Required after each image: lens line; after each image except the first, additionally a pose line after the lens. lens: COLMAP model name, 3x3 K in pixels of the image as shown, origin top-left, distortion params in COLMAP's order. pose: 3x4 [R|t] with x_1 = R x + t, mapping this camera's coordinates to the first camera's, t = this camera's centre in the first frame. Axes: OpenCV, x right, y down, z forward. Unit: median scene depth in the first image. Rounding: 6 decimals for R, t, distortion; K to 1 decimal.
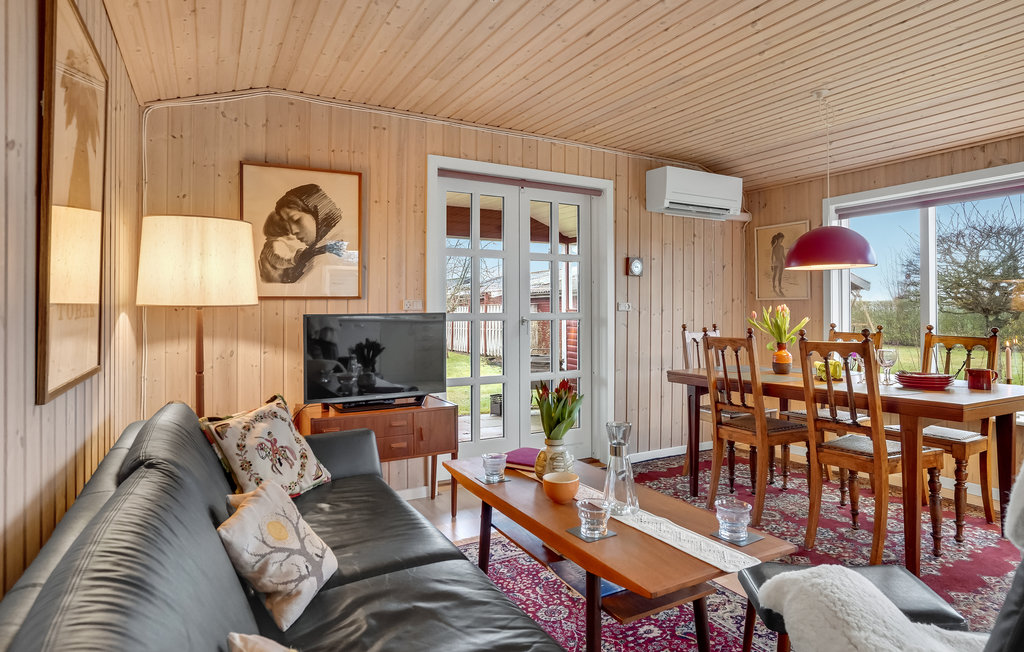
lens RADIAL K [[579.7, 0, 513.3], [0, 579.7, 306.6], [0, 0, 1]] dist [-0.001700, 0.000102]
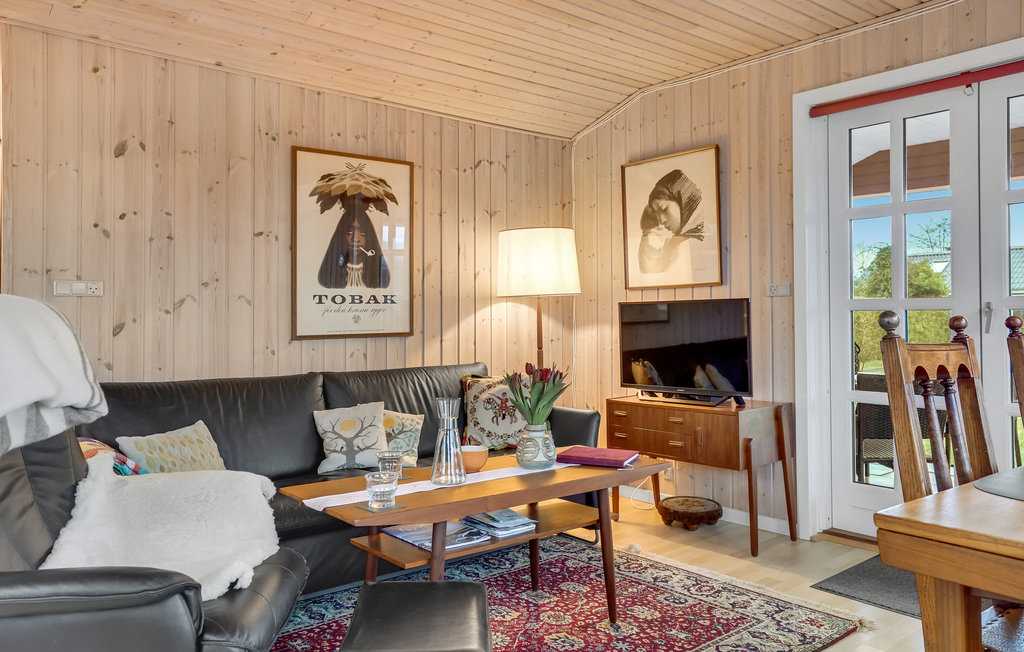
lens RADIAL K [[762.5, 0, 510.4], [0, 762.5, 306.1], [0, 0, 1]] dist [0.029779, 0.001994]
pose [[0.193886, -0.012052, -0.980950, 0.817270], [0.010812, 0.999890, -0.010147, 0.027158], [0.980965, -0.008639, 0.193995, 0.449497]]
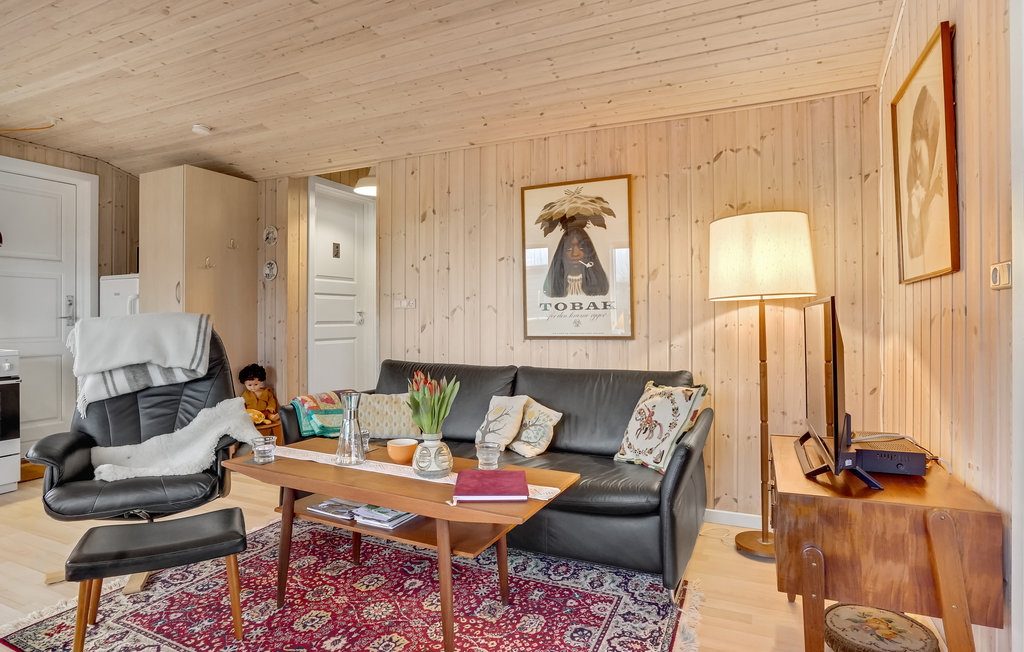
lens RADIAL K [[553.1, 0, 510.7], [0, 553.1, 318.8], [0, 0, 1]] dist [-0.044890, 0.000932]
pose [[-0.809655, 0.004249, -0.586891, 0.313095], [0.007633, 0.999965, -0.003292, 0.027084], [0.586857, -0.007145, -0.809659, 1.139079]]
